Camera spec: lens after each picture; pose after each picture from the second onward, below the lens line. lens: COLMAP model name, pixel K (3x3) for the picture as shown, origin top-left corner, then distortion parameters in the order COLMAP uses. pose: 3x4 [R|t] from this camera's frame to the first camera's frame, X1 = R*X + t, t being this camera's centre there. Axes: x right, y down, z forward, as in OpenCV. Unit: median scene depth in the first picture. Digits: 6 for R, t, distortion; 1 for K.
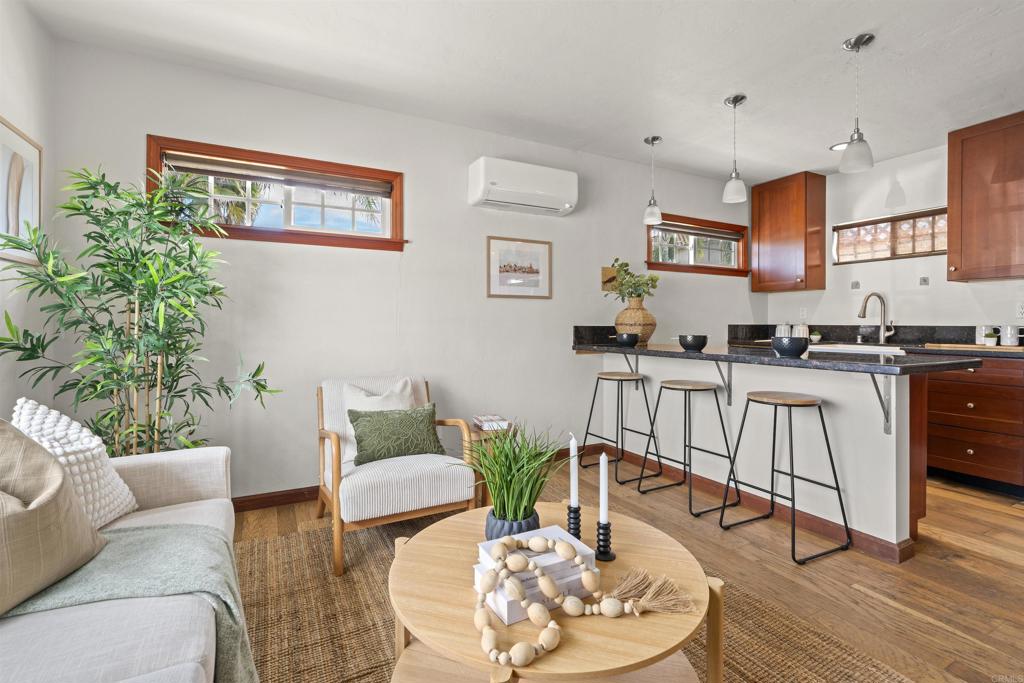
lens RADIAL K [[465.2, 0, 508.5], [0, 465.2, 328.8], [0, 0, 1]] dist [-0.012168, 0.004711]
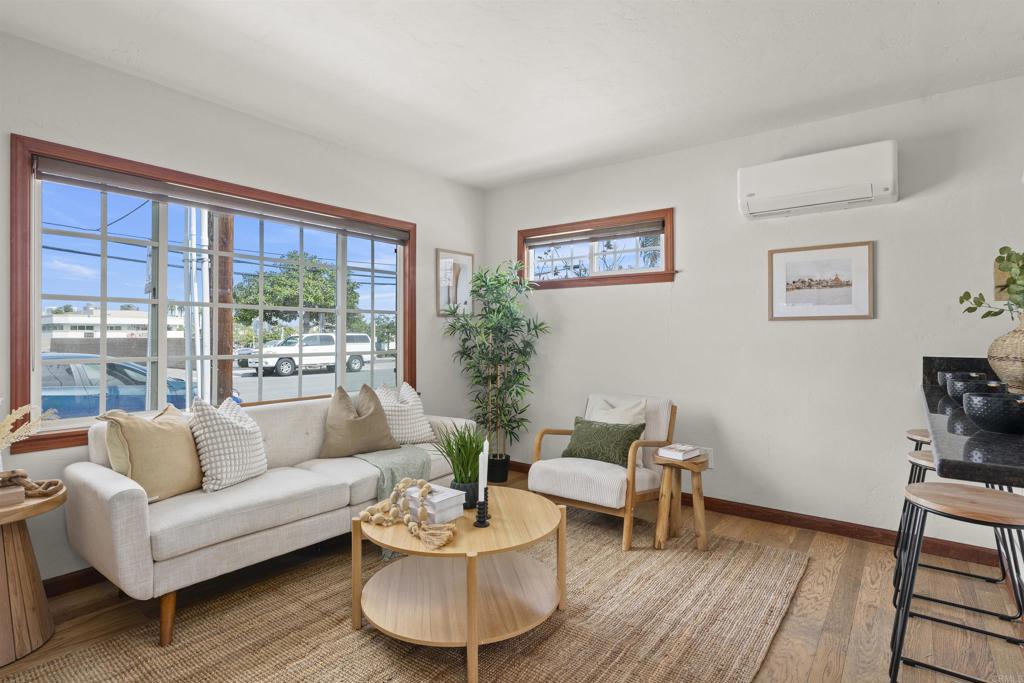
lens RADIAL K [[517.4, 0, 512.2], [0, 517.4, 334.4], [0, 0, 1]] dist [-0.006723, 0.003334]
pose [[0.425968, -0.002137, -0.904736, 0.590995], [-0.009160, 0.999936, -0.006675, -0.029055], [0.904692, 0.011130, 0.425921, 0.140974]]
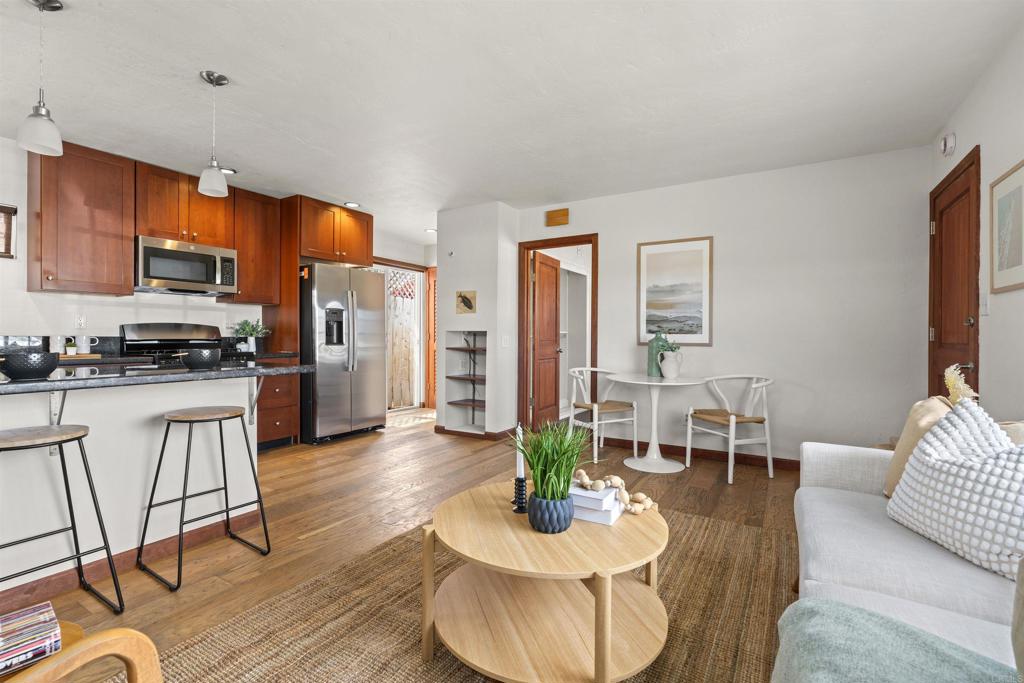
lens RADIAL K [[465.2, 0, 505.7], [0, 465.2, 337.7], [0, 0, 1]] dist [-0.012168, 0.004711]
pose [[-0.507062, -0.005454, 0.861892, -0.347359], [0.003093, 0.999962, 0.008148, -0.007095], [-0.861904, 0.006797, -0.507026, 0.614022]]
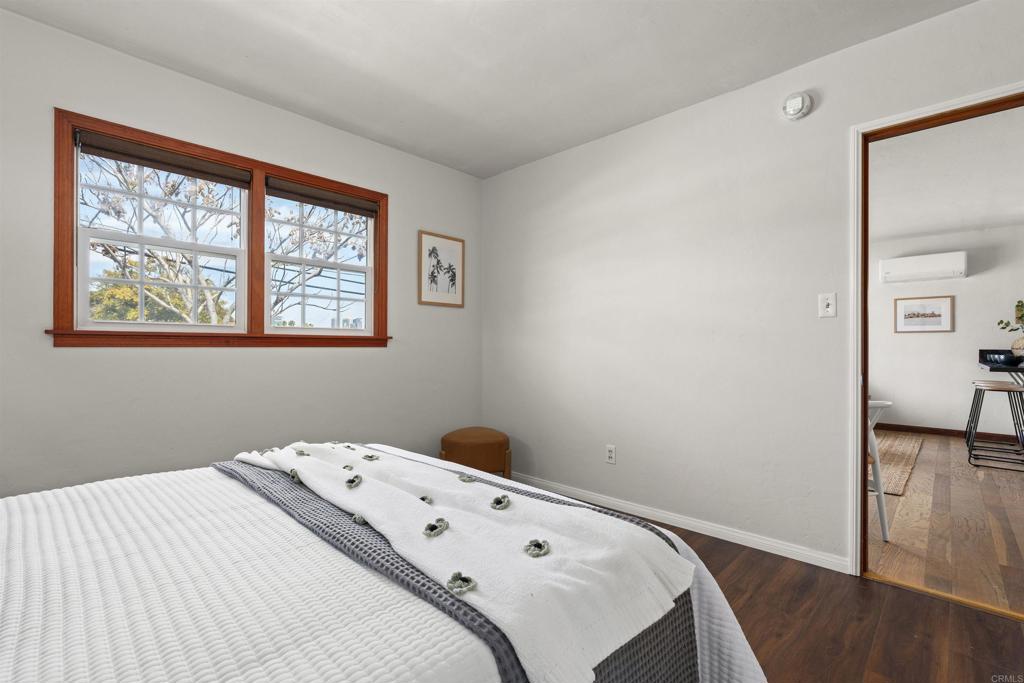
lens RADIAL K [[465.2, 0, 498.7], [0, 465.2, 346.5], [0, 0, 1]] dist [-0.012168, 0.004711]
pose [[0.304469, -0.001292, -0.952521, 1.111214], [-0.013968, 0.999885, -0.005821, 0.014394], [0.952420, 0.015077, 0.304416, -0.925134]]
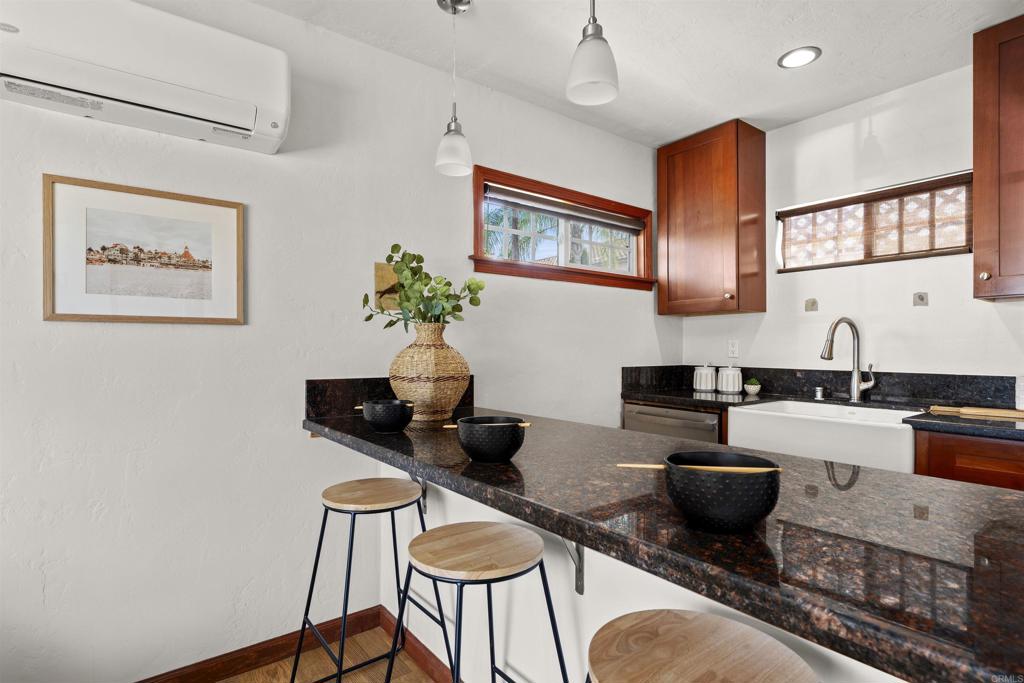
lens RADIAL K [[517.4, 0, 509.3], [0, 517.4, 349.0], [0, 0, 1]] dist [-0.006723, 0.003334]
pose [[0.985813, -0.001184, 0.167844, 0.270881], [0.002828, 0.999950, -0.009556, -0.034427], [-0.167824, 0.009895, 0.985767, 0.446580]]
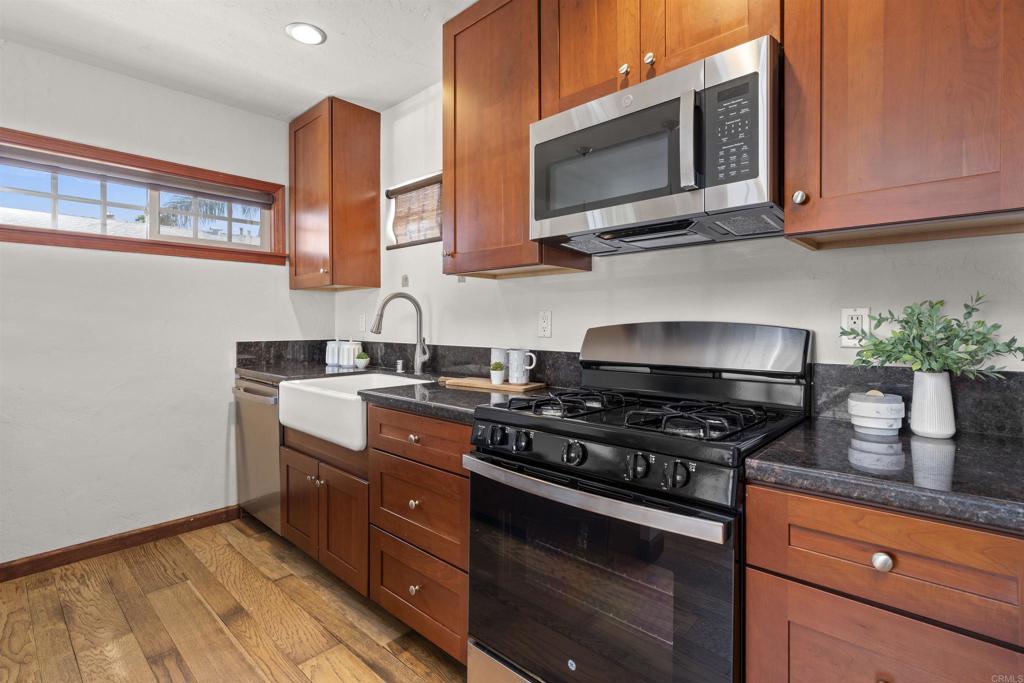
lens RADIAL K [[491.1, 0, 509.0], [0, 491.1, 328.0], [0, 0, 1]] dist [-0.007949, 0.003934]
pose [[0.944687, -0.005322, 0.327931, 0.769661], [0.005710, 0.999984, -0.000220, -0.032074], [-0.327924, 0.002080, 0.944702, 0.354874]]
